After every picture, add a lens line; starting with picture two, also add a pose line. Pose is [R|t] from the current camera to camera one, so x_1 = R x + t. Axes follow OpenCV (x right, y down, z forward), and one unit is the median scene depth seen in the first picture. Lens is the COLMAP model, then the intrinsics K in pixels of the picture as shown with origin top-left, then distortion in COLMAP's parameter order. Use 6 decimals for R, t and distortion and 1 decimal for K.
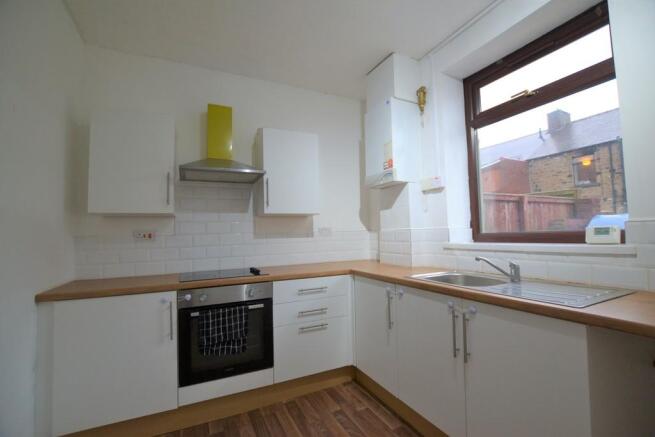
lens RADIAL K [[287.6, 0, 327.8], [0, 287.6, 221.6], [0, 0, 1]] dist [-0.023710, 0.000137]
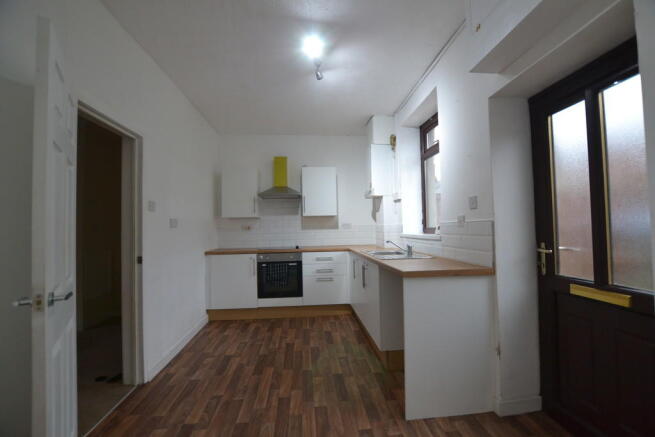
lens RADIAL K [[287.6, 0, 327.8], [0, 287.6, 221.6], [0, 0, 1]] dist [-0.023710, 0.000137]
pose [[0.934882, -0.002091, -0.354953, 0.597140], [0.012653, 0.999543, 0.027438, -0.043448], [0.354734, -0.030143, 0.934481, -0.665677]]
